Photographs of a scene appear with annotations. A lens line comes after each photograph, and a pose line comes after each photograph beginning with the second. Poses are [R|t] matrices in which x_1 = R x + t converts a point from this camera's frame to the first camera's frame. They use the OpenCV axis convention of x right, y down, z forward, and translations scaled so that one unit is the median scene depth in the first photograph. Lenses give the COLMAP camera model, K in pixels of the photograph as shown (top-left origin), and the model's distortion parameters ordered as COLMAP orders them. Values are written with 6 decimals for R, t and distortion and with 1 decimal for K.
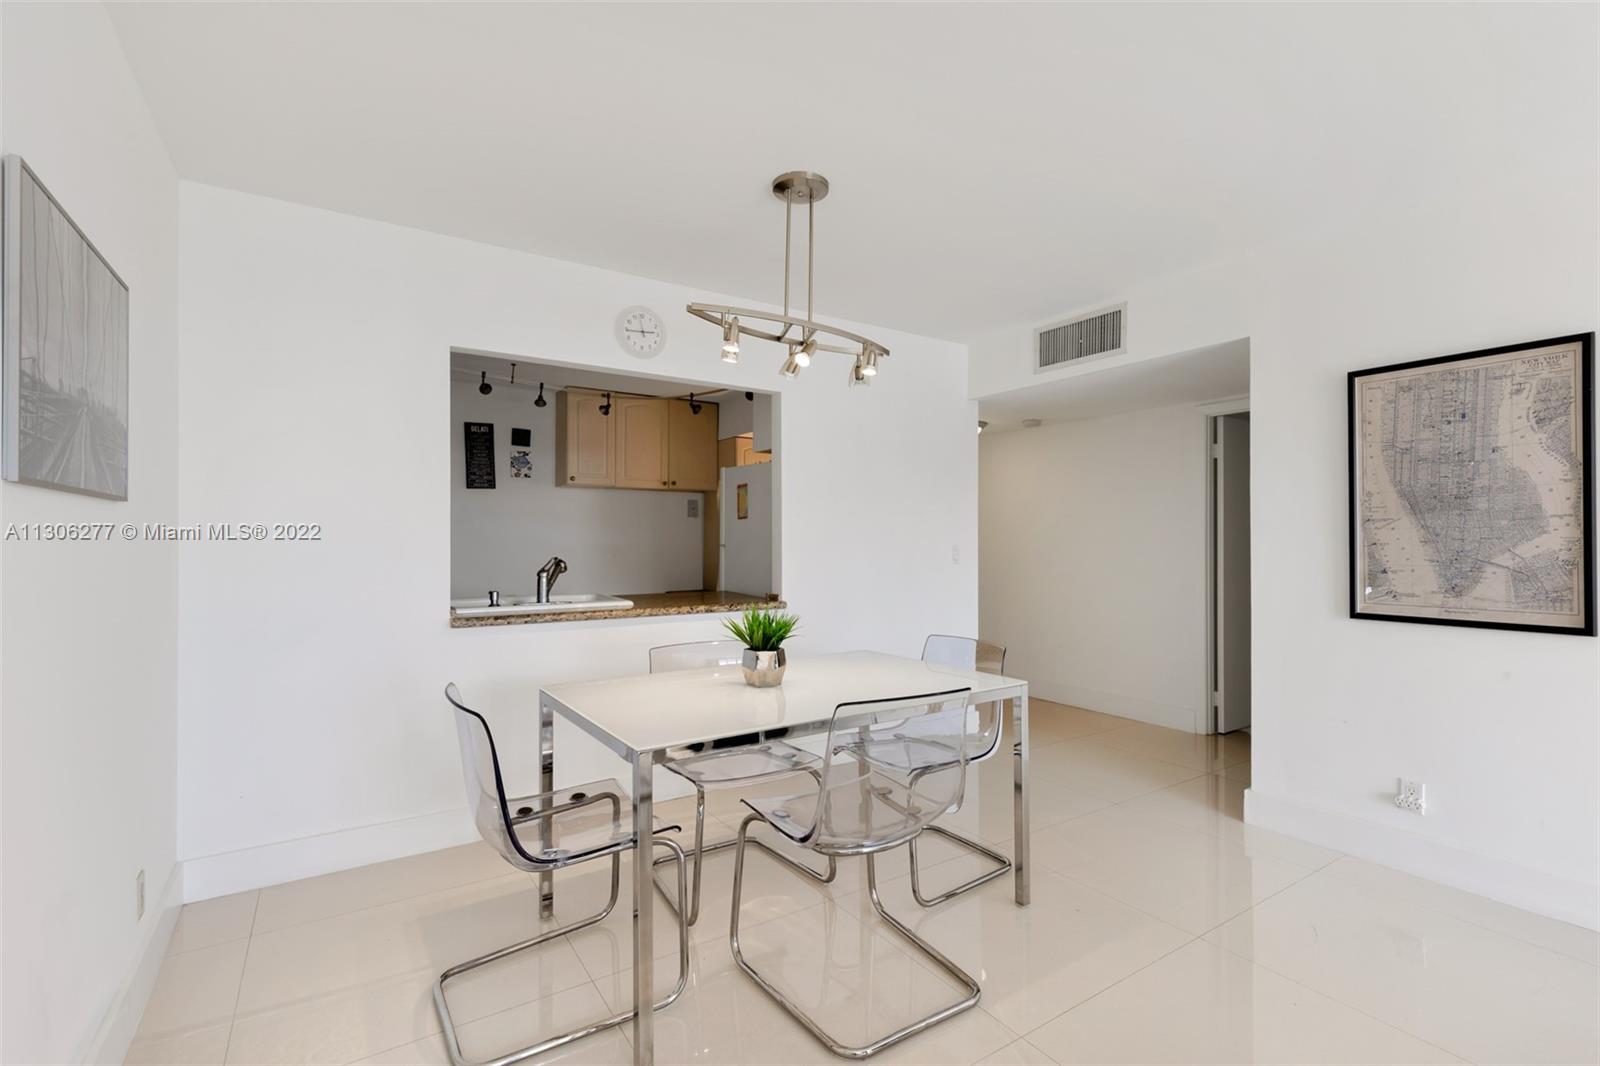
lens RADIAL K [[716.3, 0, 806.9], [0, 716.3, 535.9], [0, 0, 1]] dist [0.005408, -0.000106]
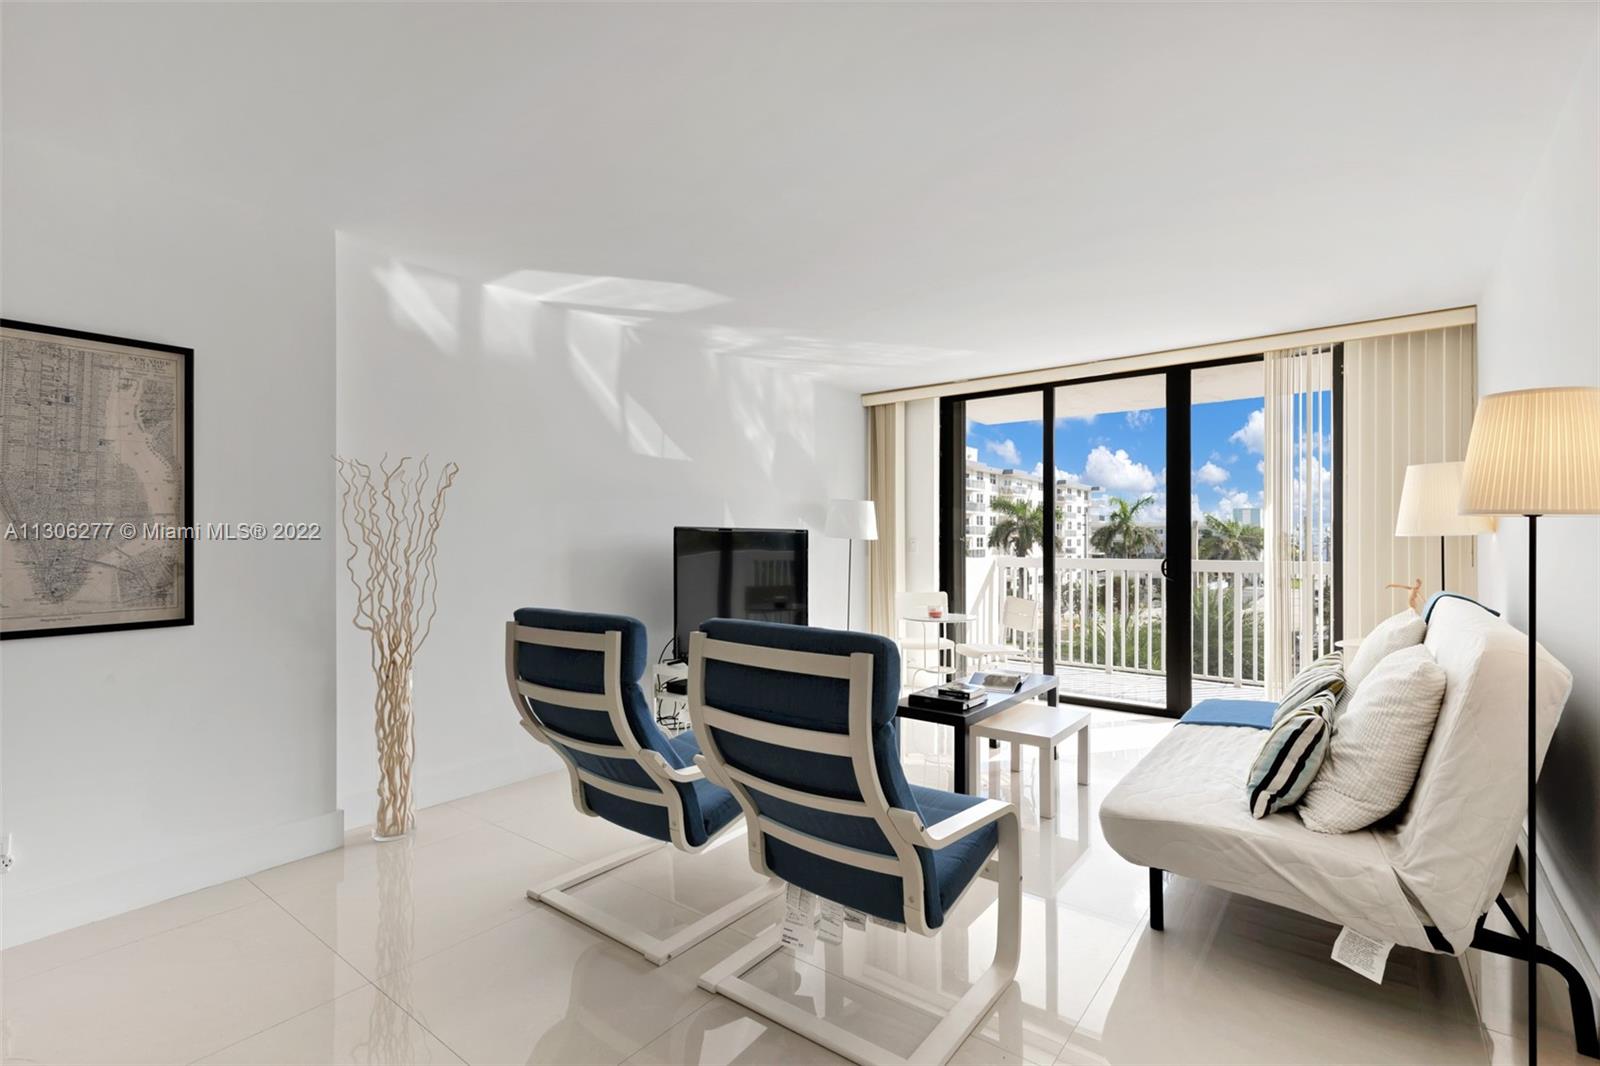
lens RADIAL K [[737.6, 0, 809.1], [0, 737.6, 539.9], [0, 0, 1]] dist [0.002515, -0.000112]
pose [[-0.325966, -0.000604, 0.945381, -0.257682], [-0.001478, 0.999999, 0.000129, 0.006746], [-0.945380, -0.001355, -0.325966, 0.426166]]
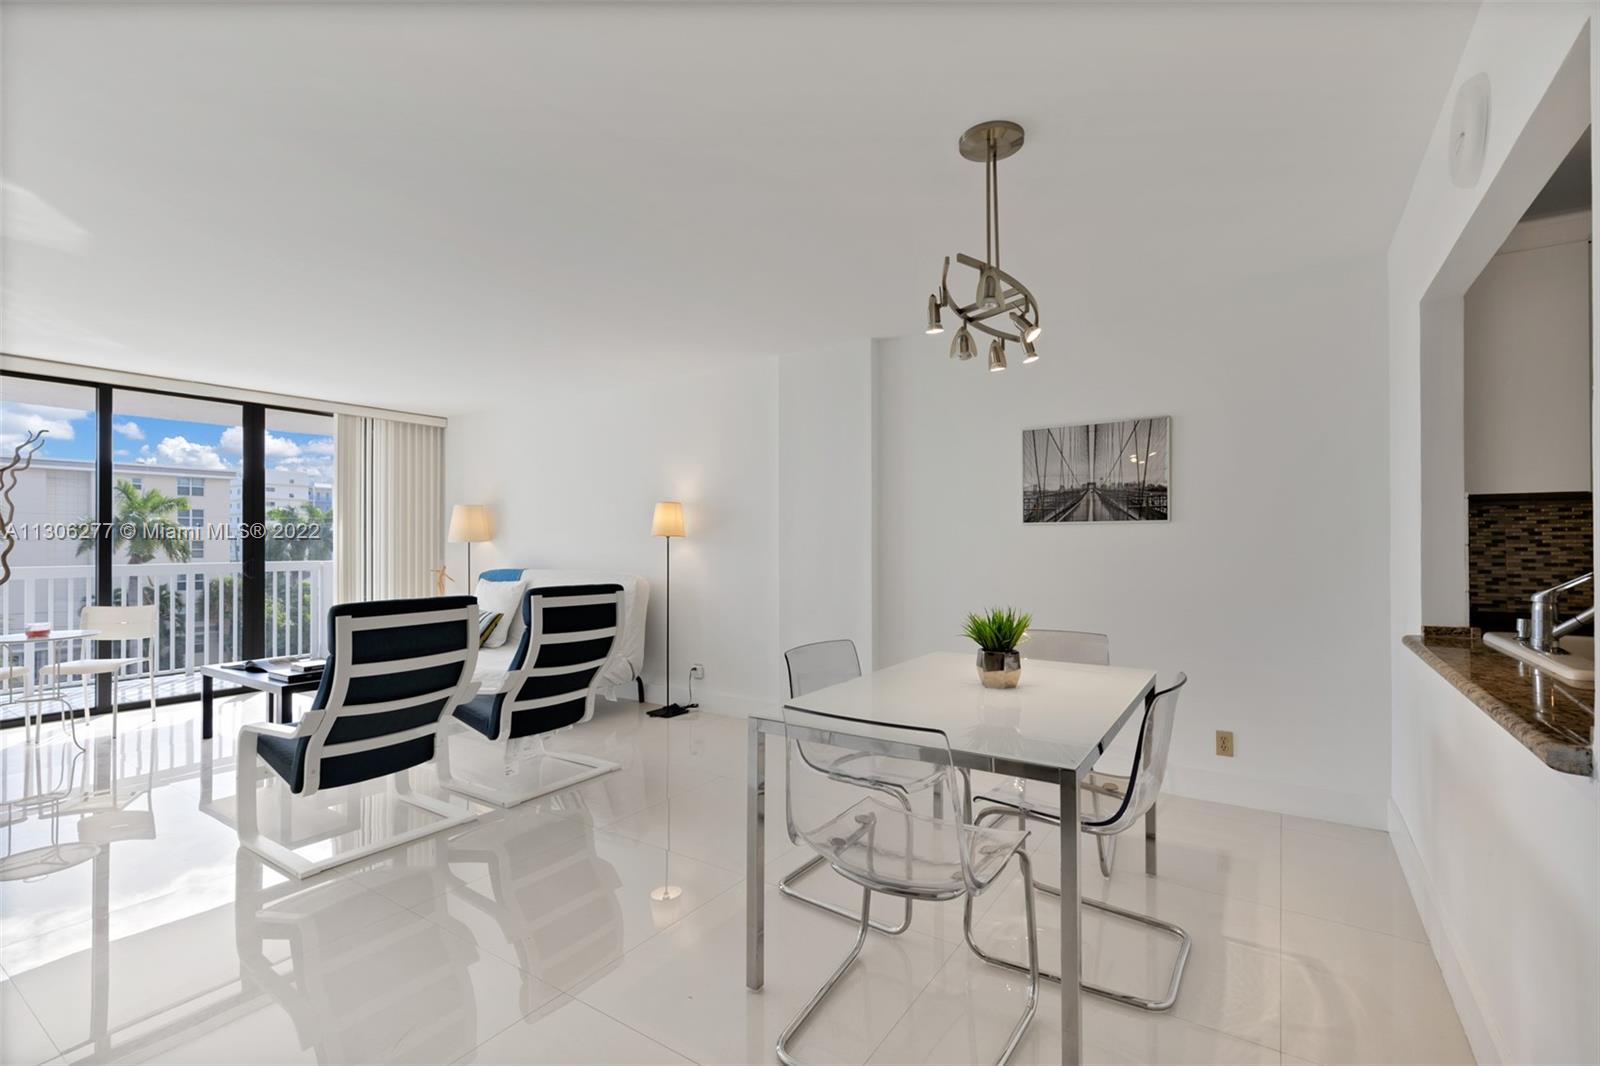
lens RADIAL K [[716.3, 0, 806.9], [0, 716.3, 535.9], [0, 0, 1]] dist [0.005408, -0.000106]
pose [[-0.921386, -0.001807, -0.388645, 0.506861], [0.003507, 0.999910, -0.012963, 0.011579], [0.388634, -0.013306, -0.921296, 1.654626]]
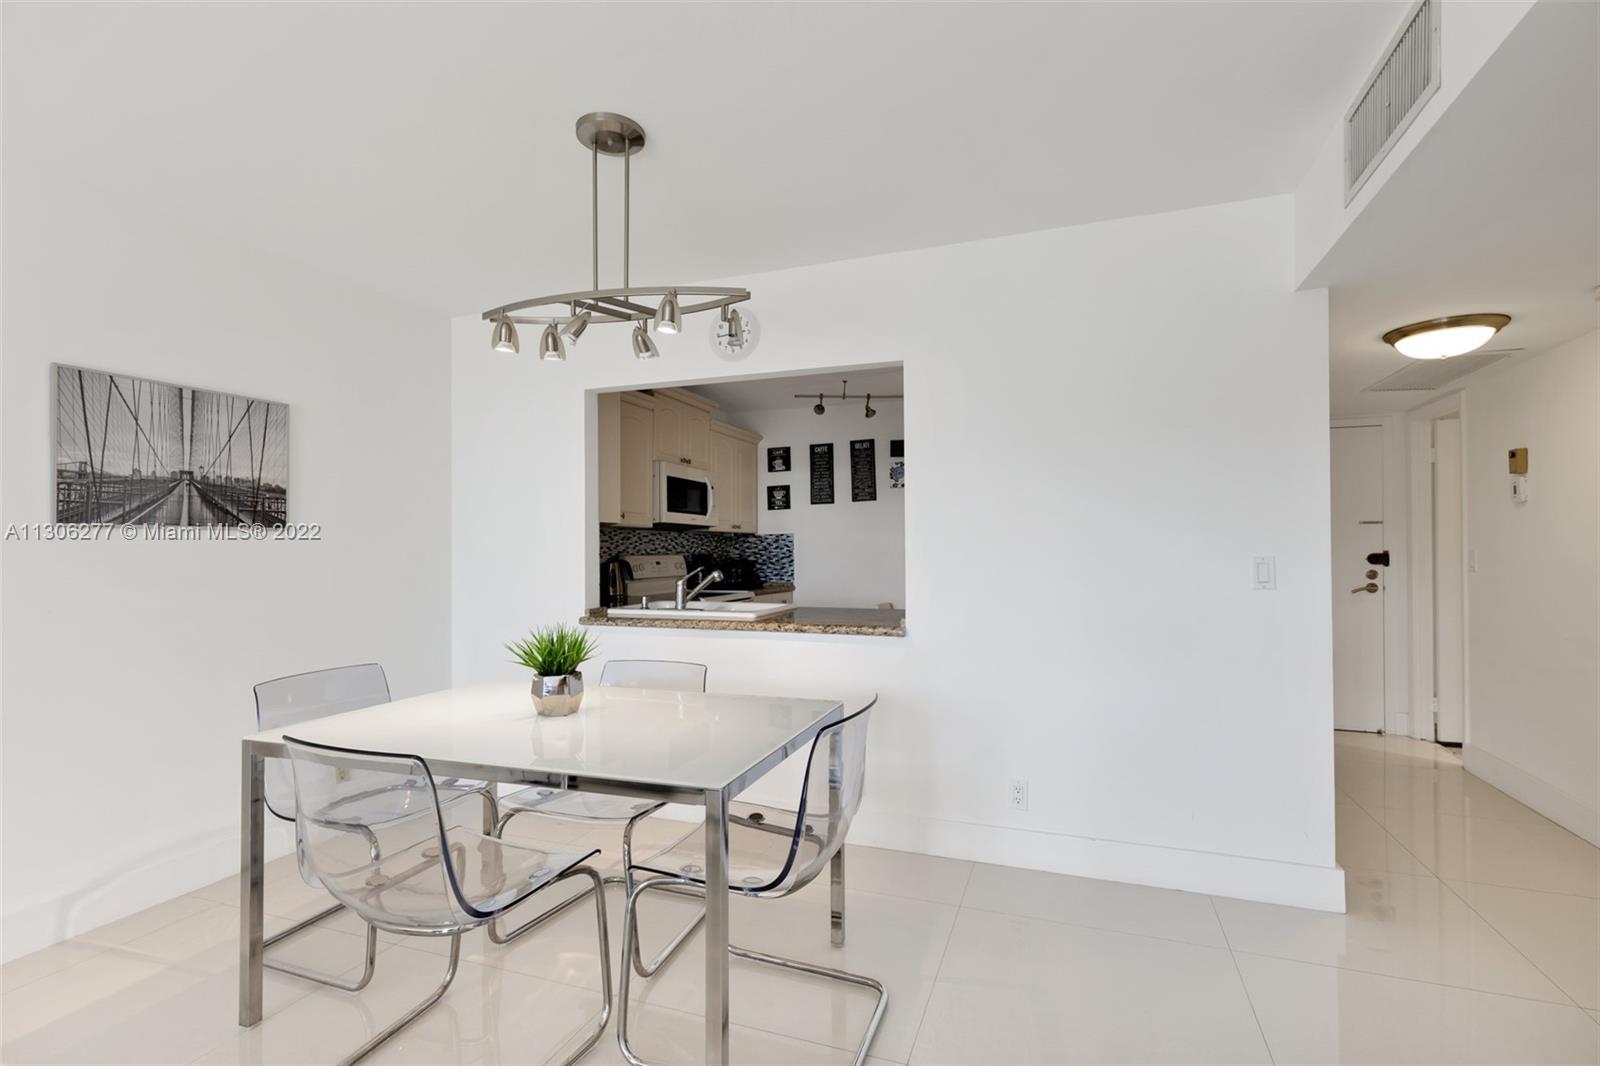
lens RADIAL K [[716.3, 0, 806.9], [0, 716.3, 535.9], [0, 0, 1]] dist [0.005408, -0.000106]
pose [[0.594701, -0.017349, -0.803760, 0.761518], [0.008703, 0.999847, -0.015142, 0.002928], [0.803900, 0.002010, 0.594761, 0.645399]]
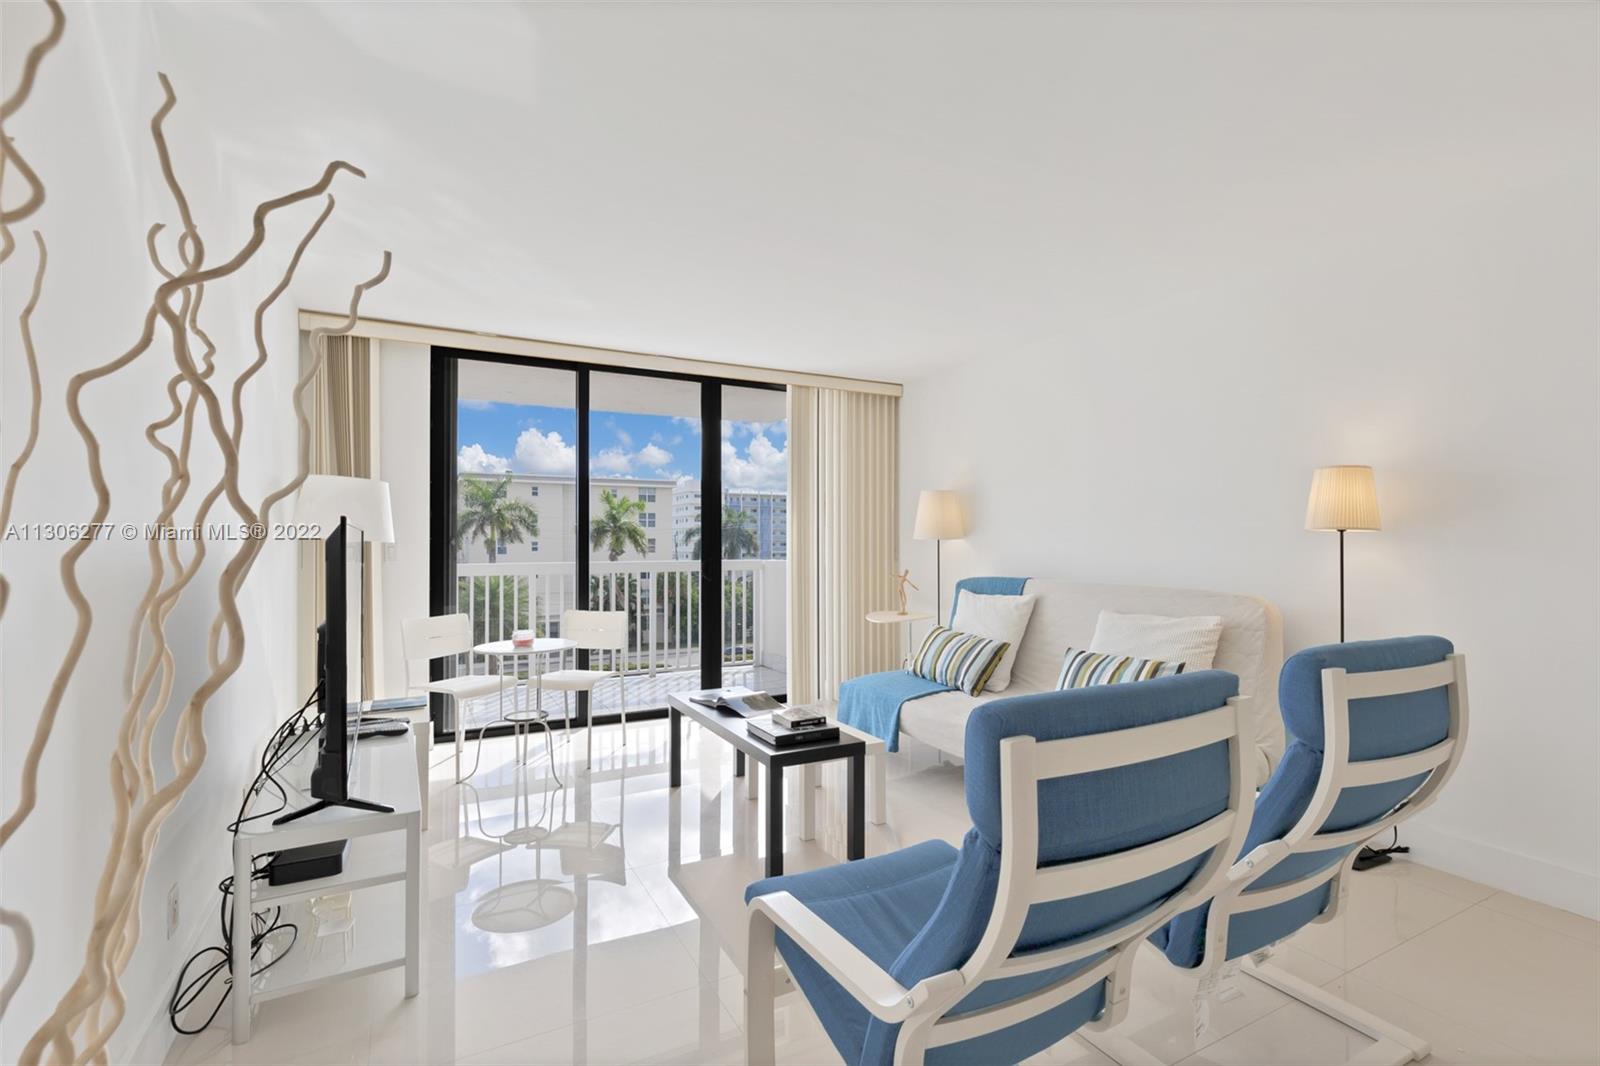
lens RADIAL K [[731.5, 0, 808.4], [0, 731.5, 533.1], [0, 0, 1]] dist [0.003120, 0.000078]
pose [[-0.995840, -0.000864, 0.091112, 0.784507], [-0.002274, 0.999879, -0.015372, 0.010550], [-0.091087, -0.015515, -0.995722, 0.863520]]
